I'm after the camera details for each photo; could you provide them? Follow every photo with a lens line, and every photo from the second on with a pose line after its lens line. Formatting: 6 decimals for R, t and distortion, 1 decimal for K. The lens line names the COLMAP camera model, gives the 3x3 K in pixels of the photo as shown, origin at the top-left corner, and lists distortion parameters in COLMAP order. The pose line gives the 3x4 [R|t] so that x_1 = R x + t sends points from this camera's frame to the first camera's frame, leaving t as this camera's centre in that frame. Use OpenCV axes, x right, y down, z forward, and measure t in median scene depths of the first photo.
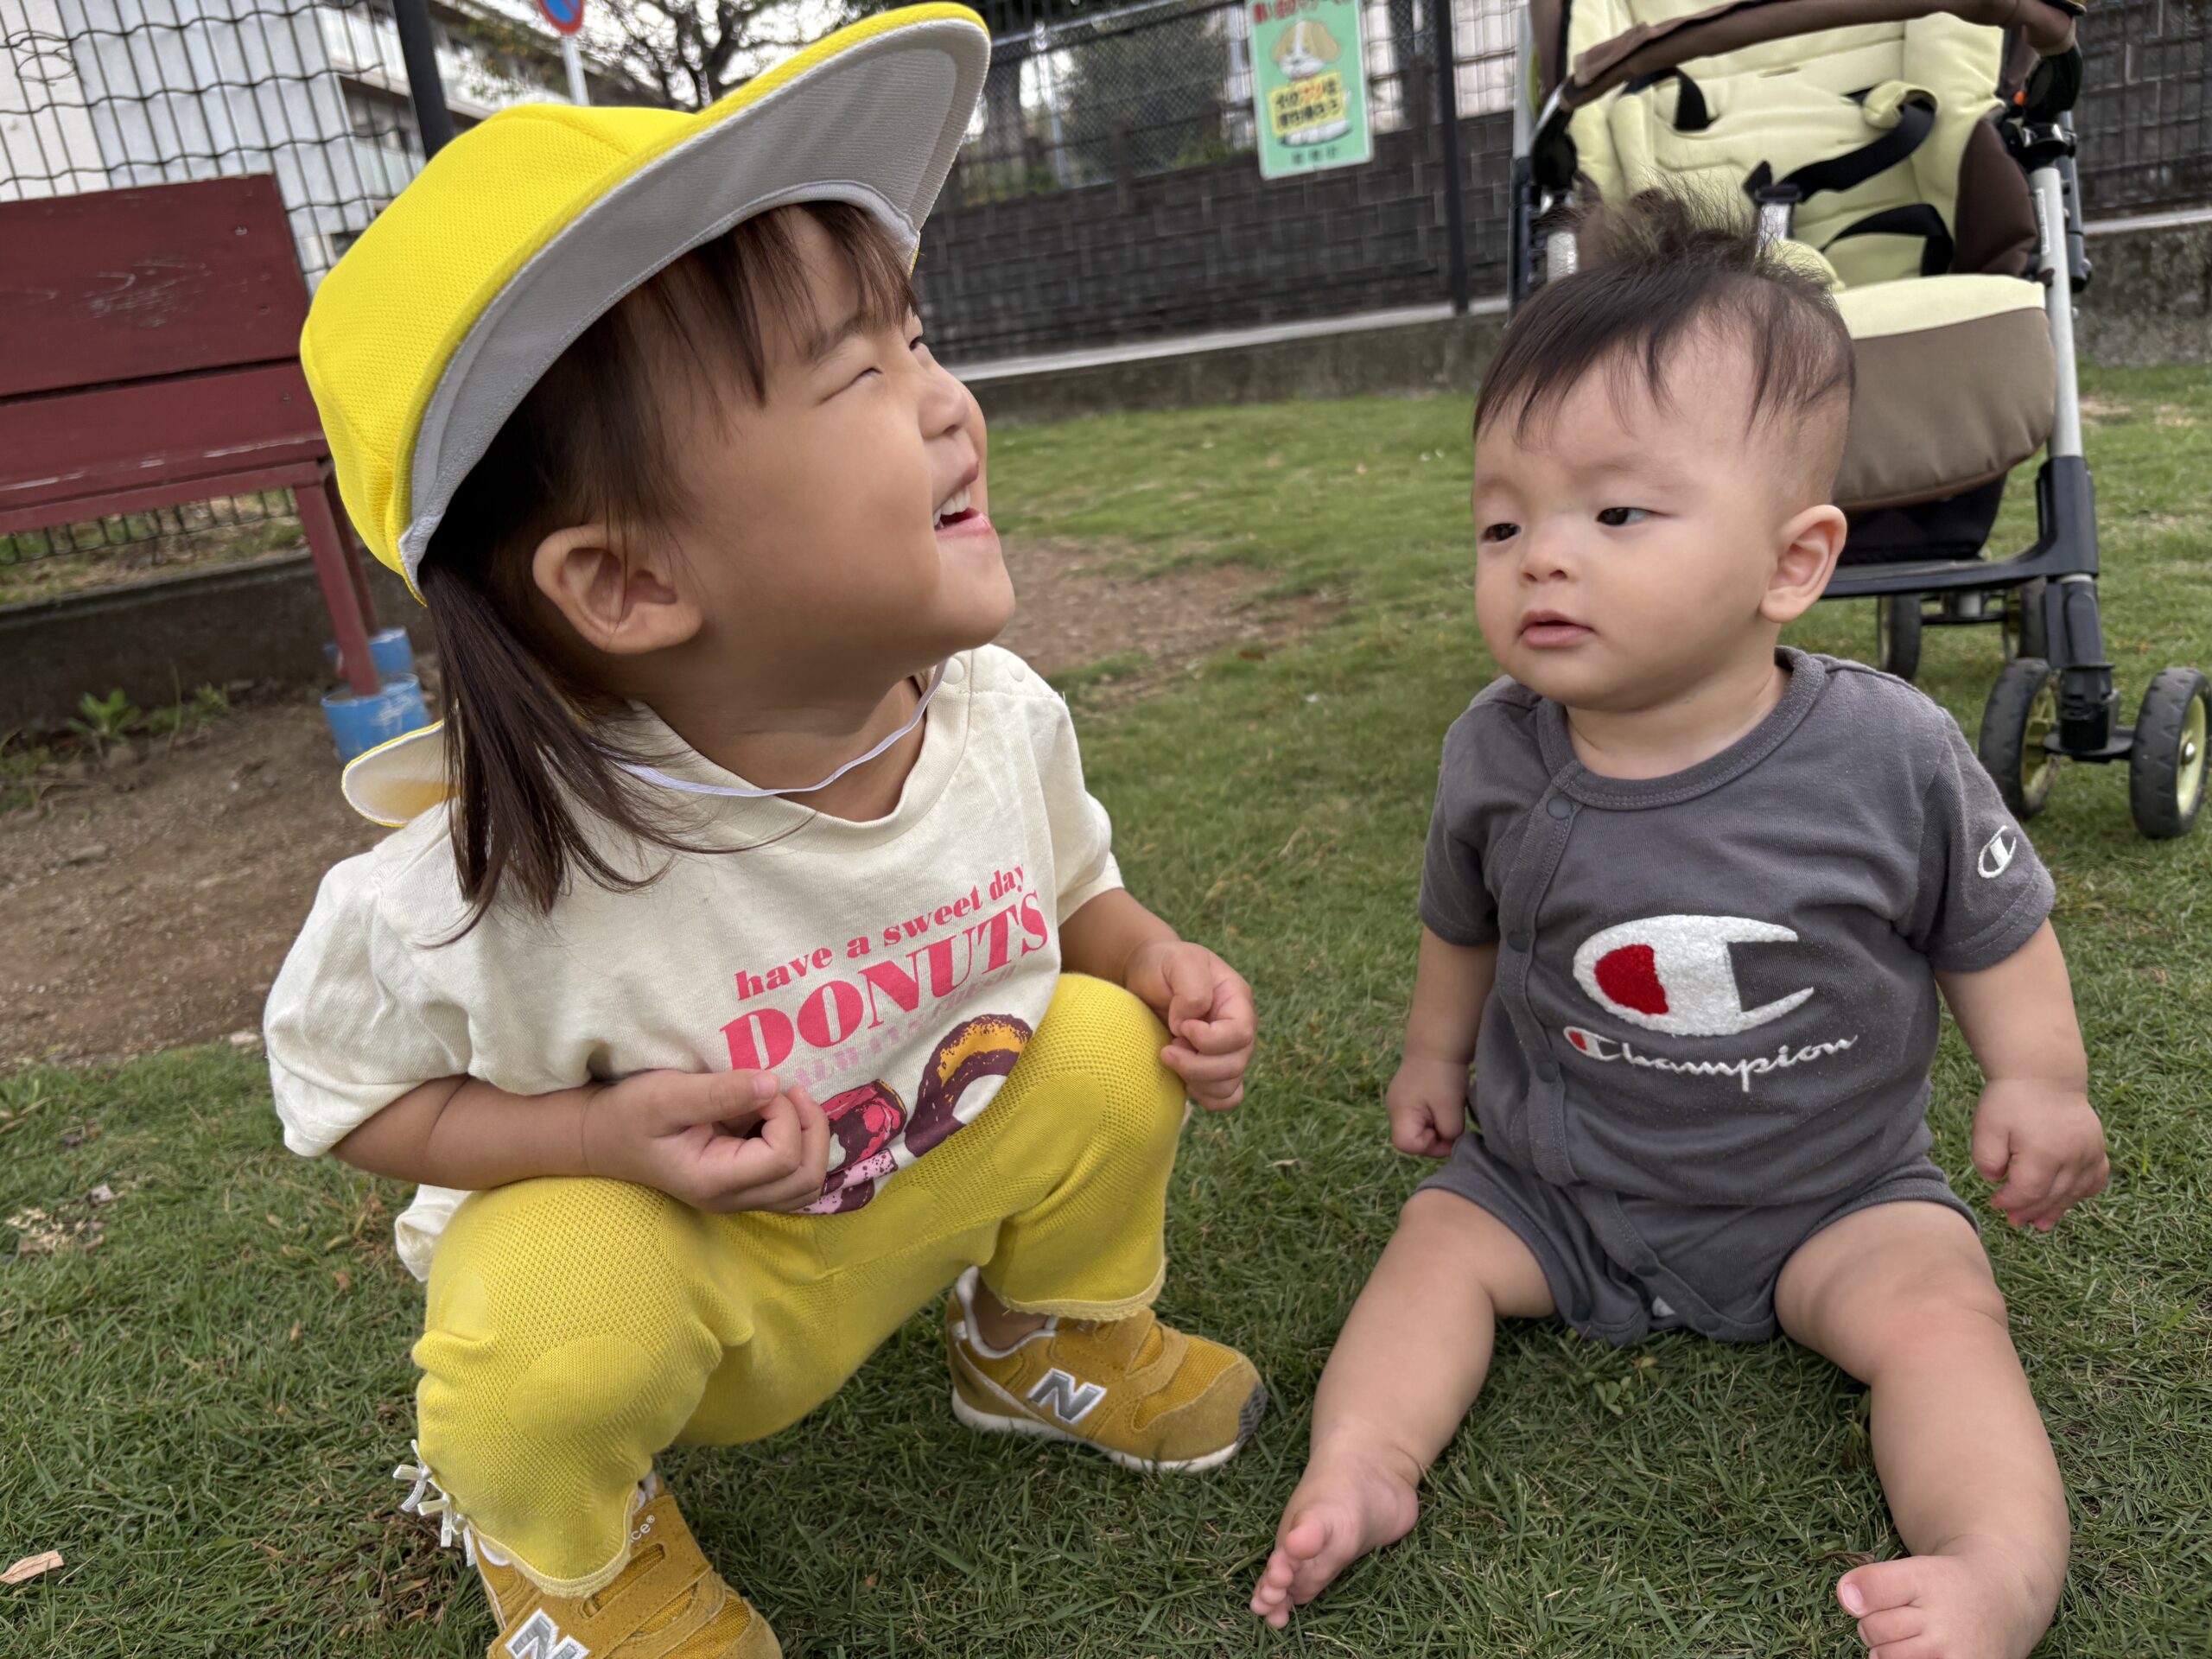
lens RADIAL K [[1683.6, 0, 1101.8], [0, 1683.6, 816.9], [0, 0, 1]] dist [0.053504, -0.071689]
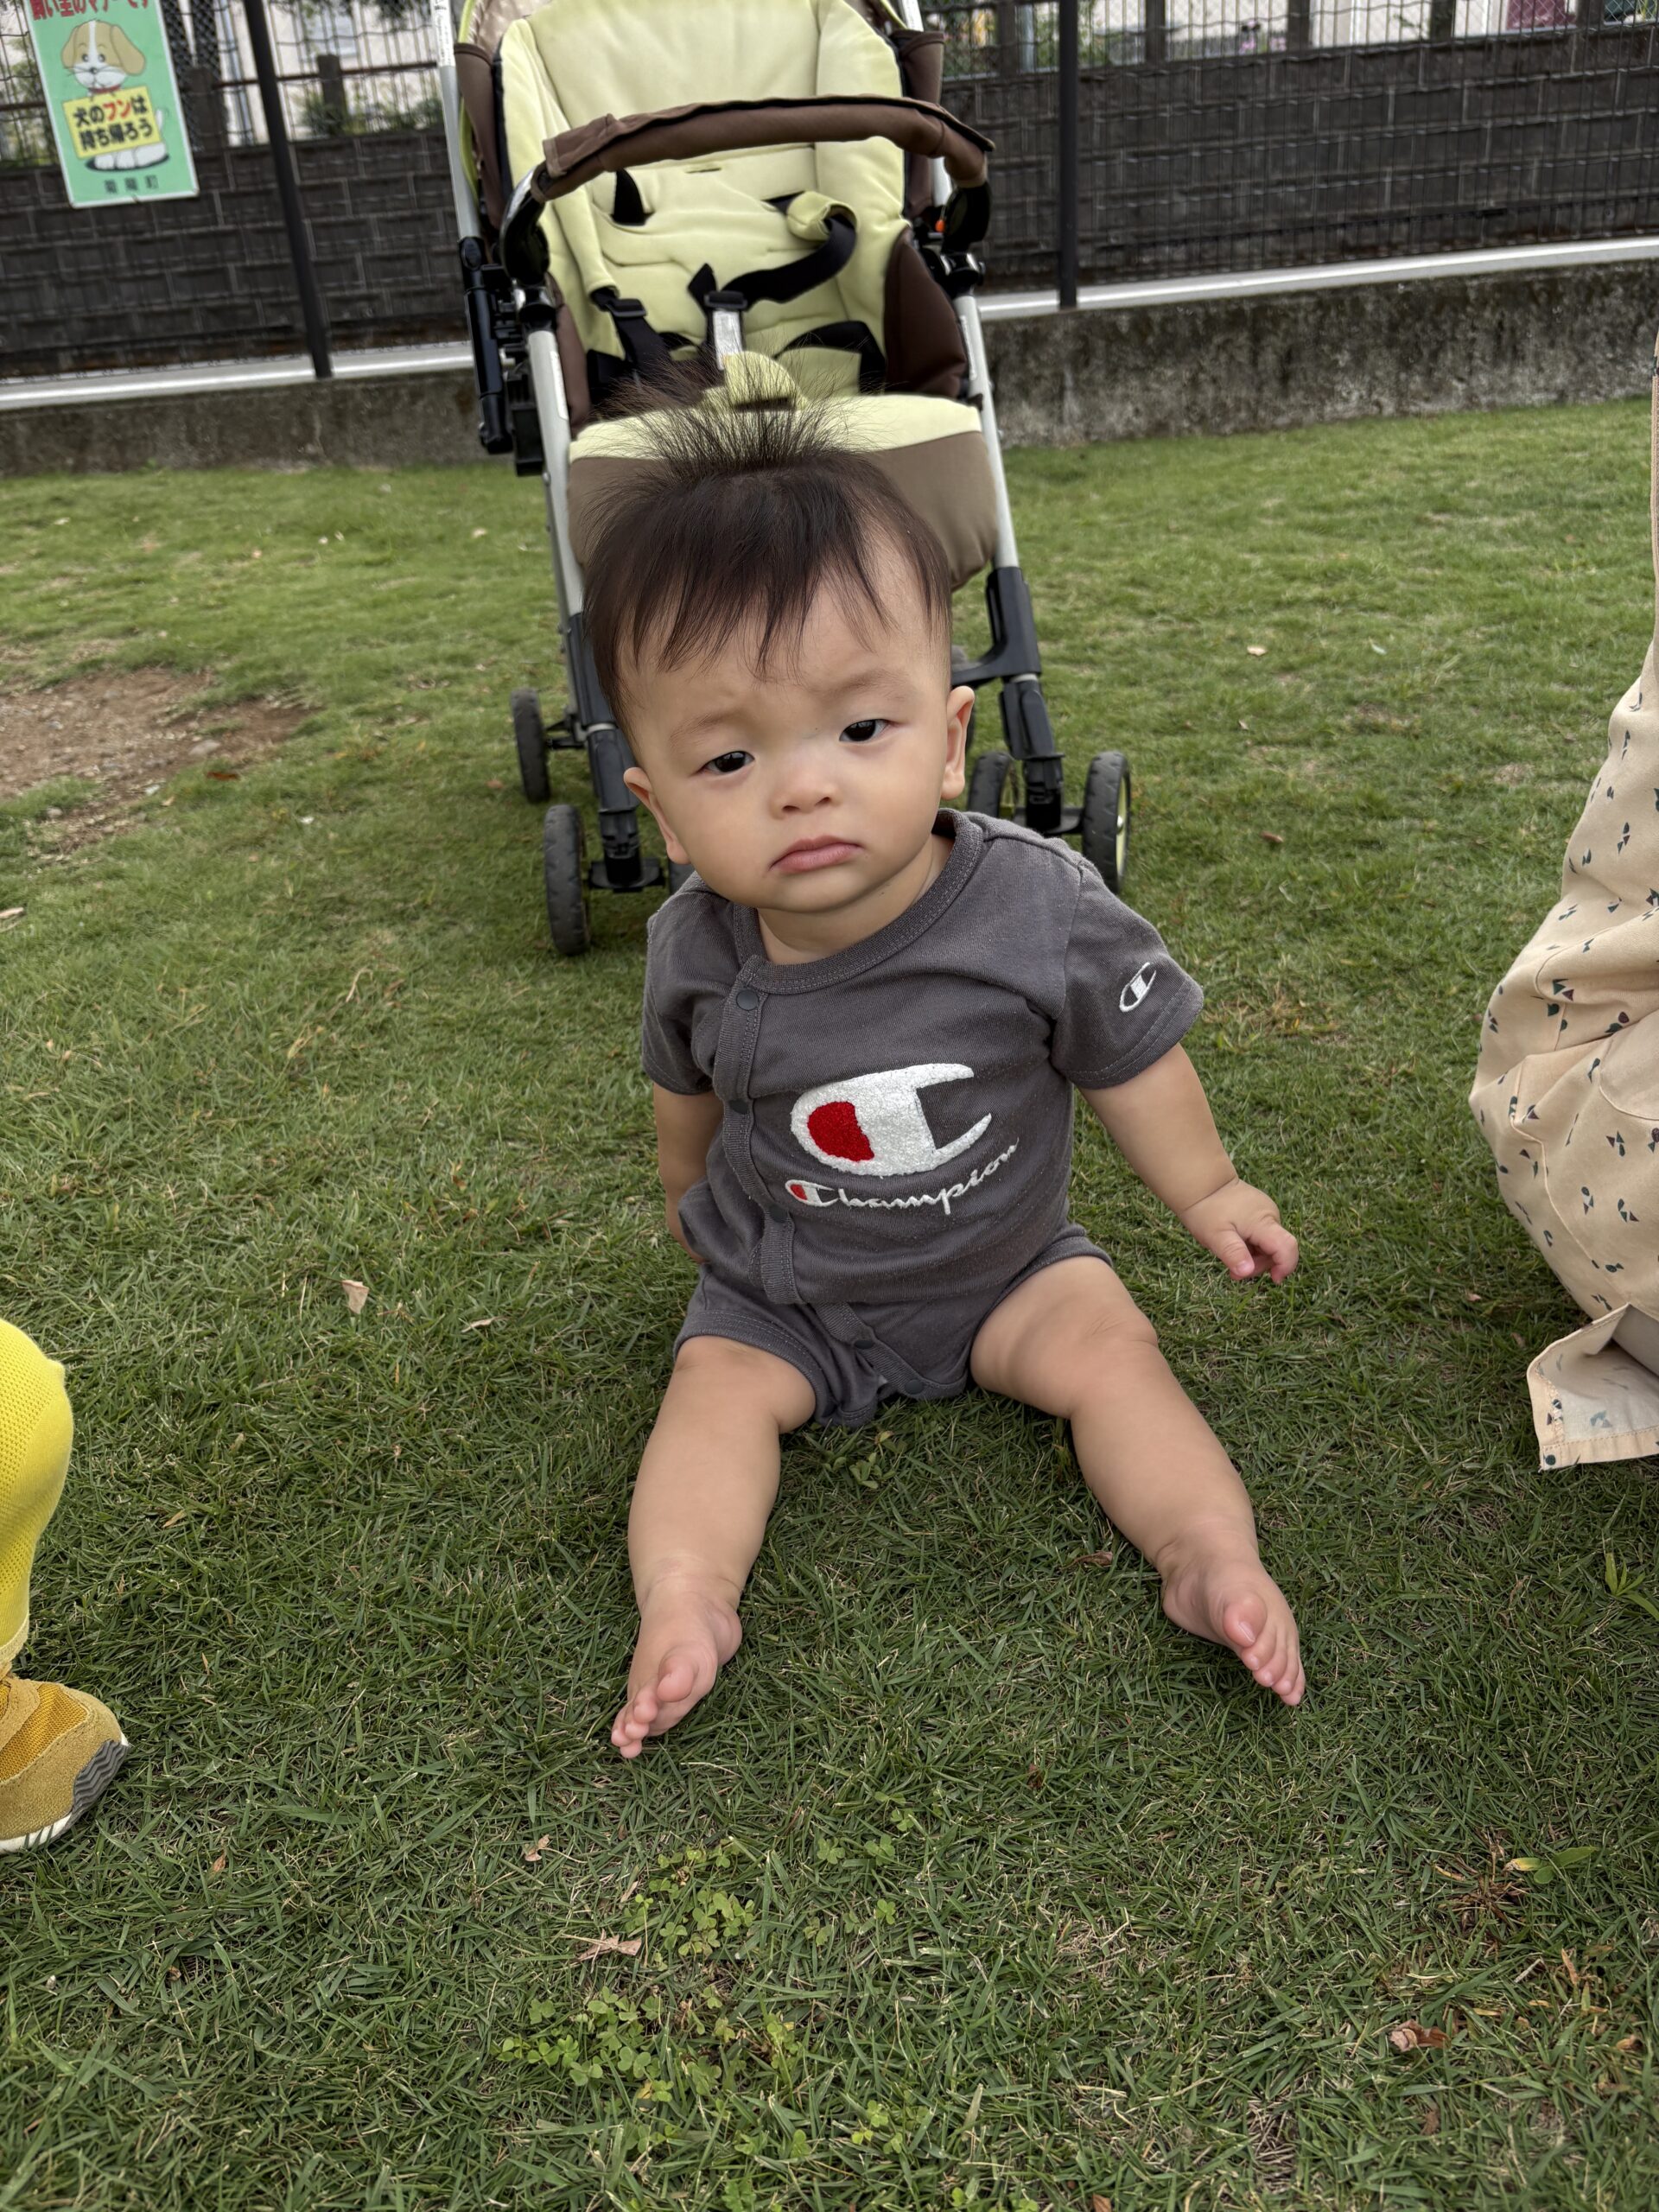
lens RADIAL K [[1667.6, 0, 819.9], [0, 1667.6, 1117.1], [0, 0, 1]] dist [0.017448, -0.008933]
pose [[0.883349, -0.159373, 0.440789, -0.096087], [0.100191, 0.982885, 0.154591, -0.035636], [-0.457882, -0.092395, 0.884199, 0.032816]]
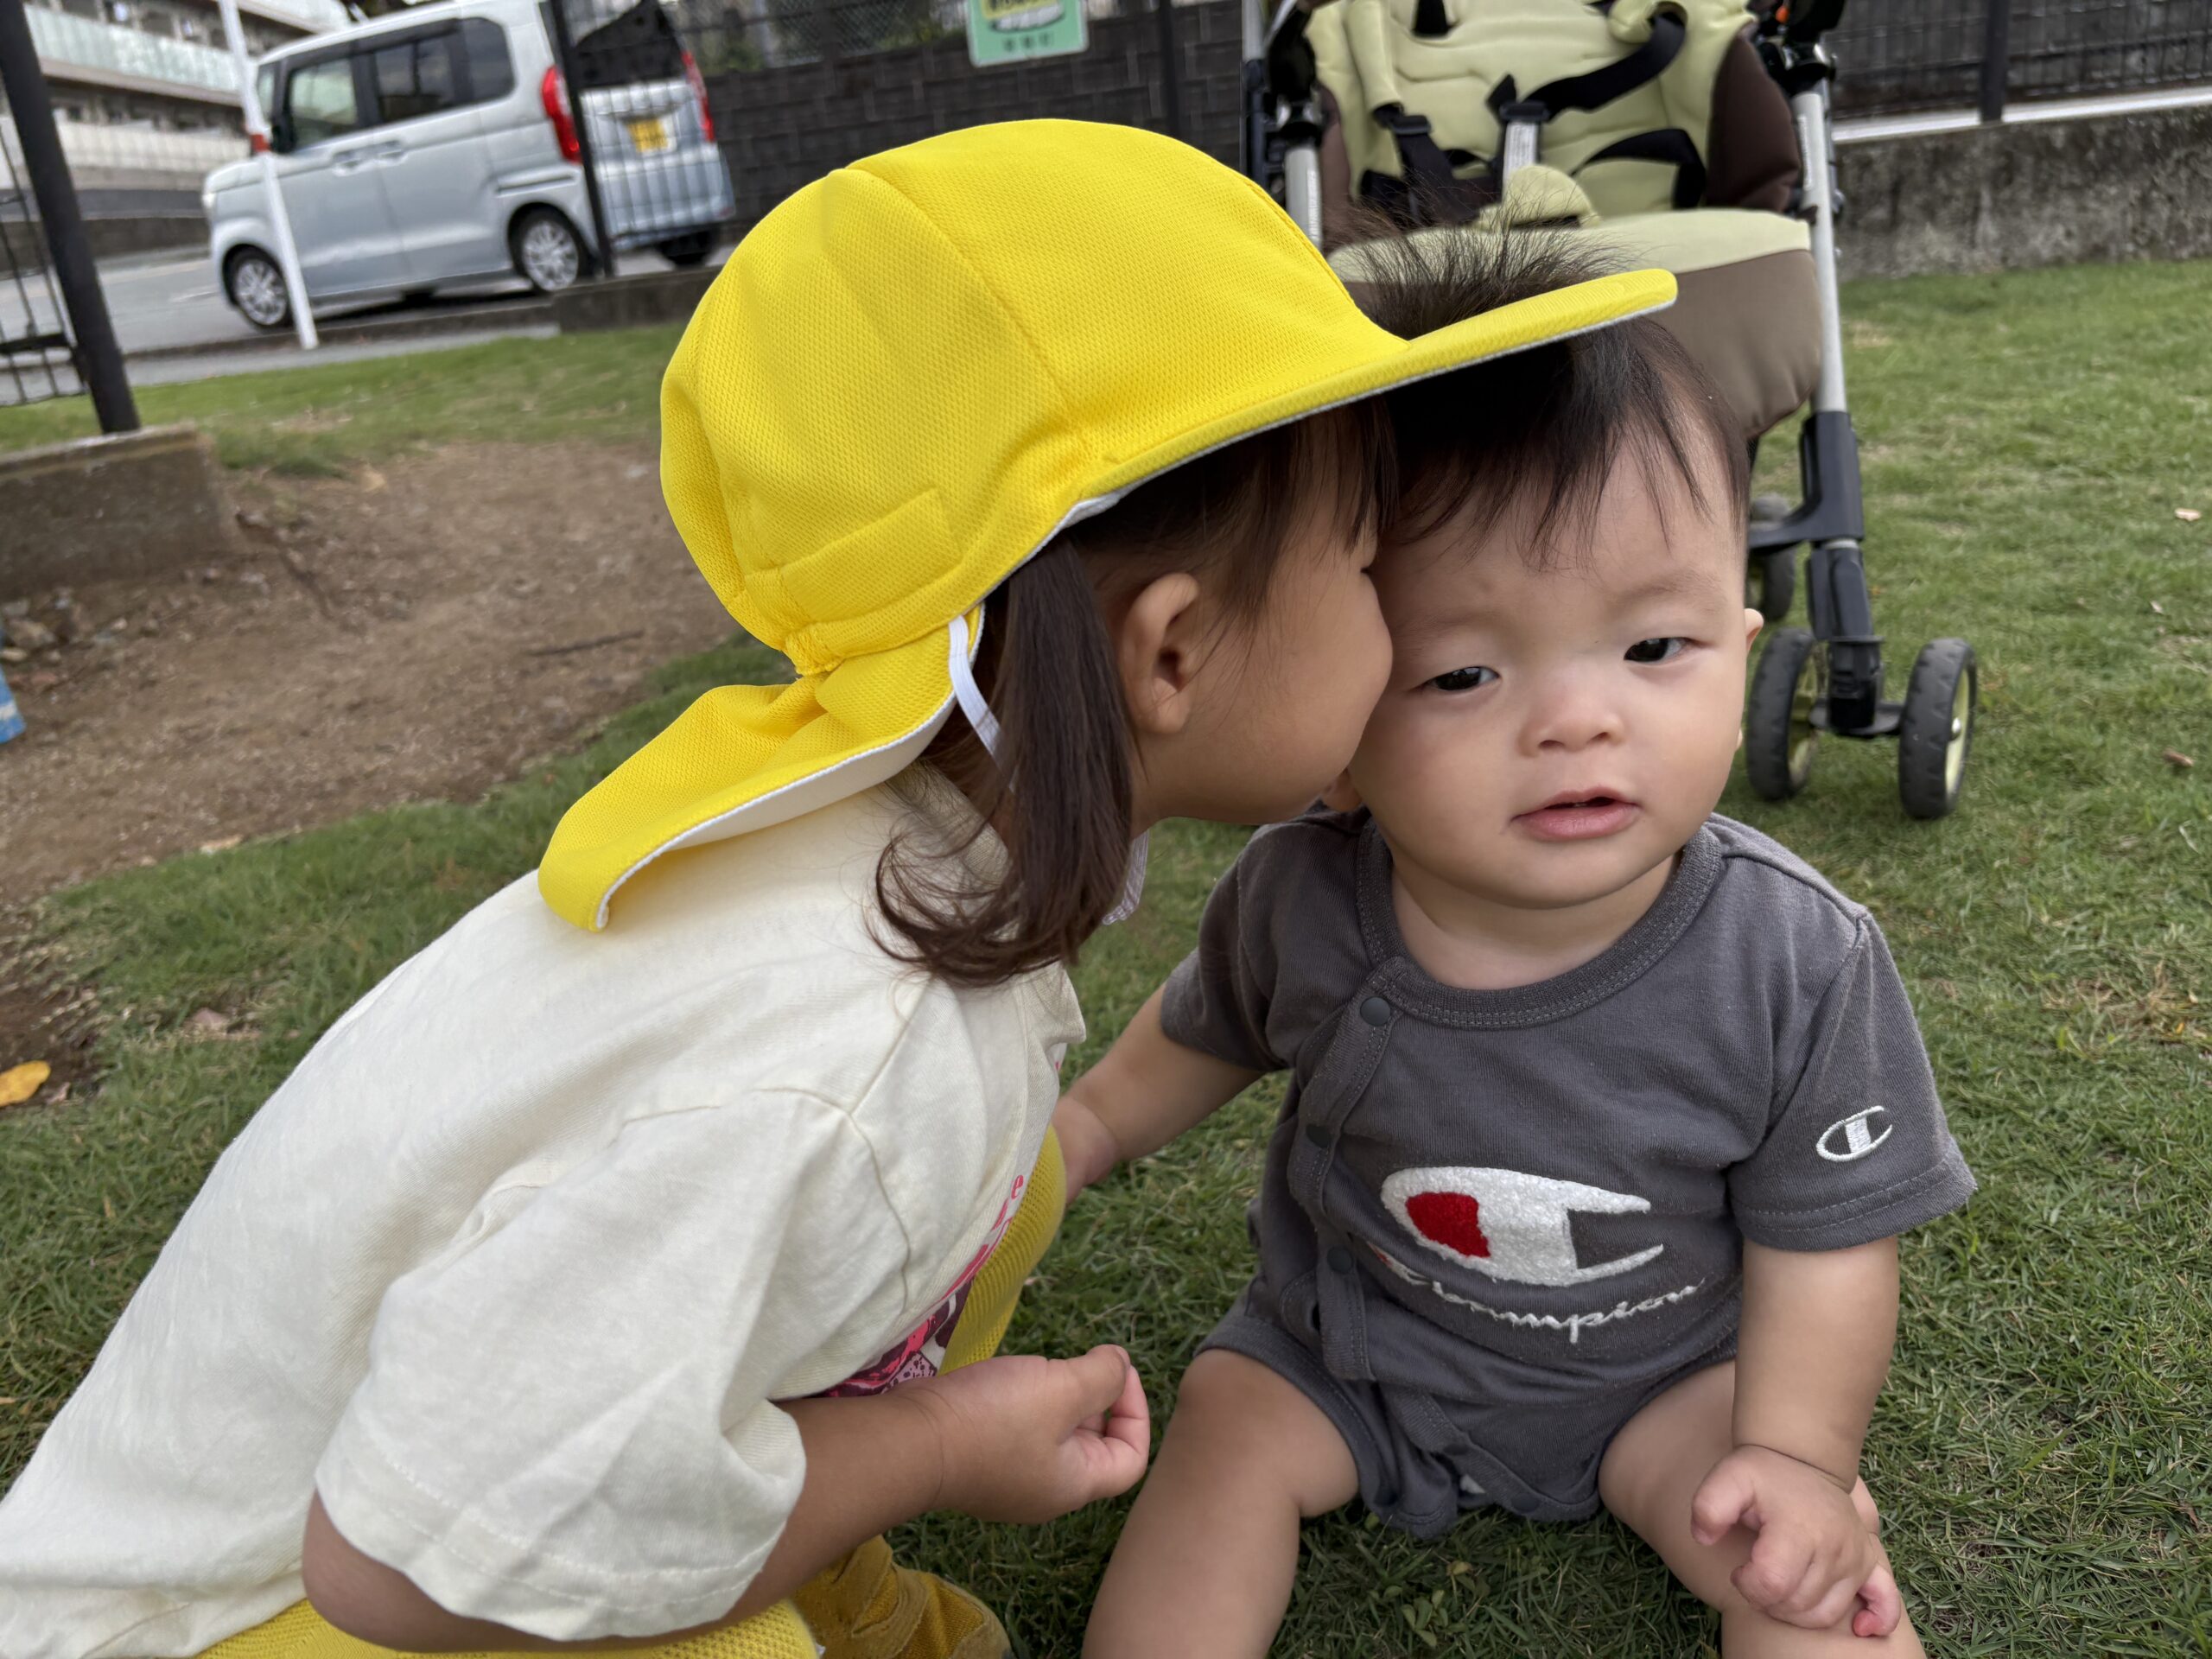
lens RADIAL K [[1683.6, 0, 1101.8], [0, 1683.6, 816.9], [0, 0, 1]] dist [0.053504, -0.071689]
pose [[0.987358, -0.036136, 0.154333, 0.018497], [0.027056, 0.997800, 0.060529, -0.056112], [-0.156180, -0.055588, 0.986163, 0.127975]]
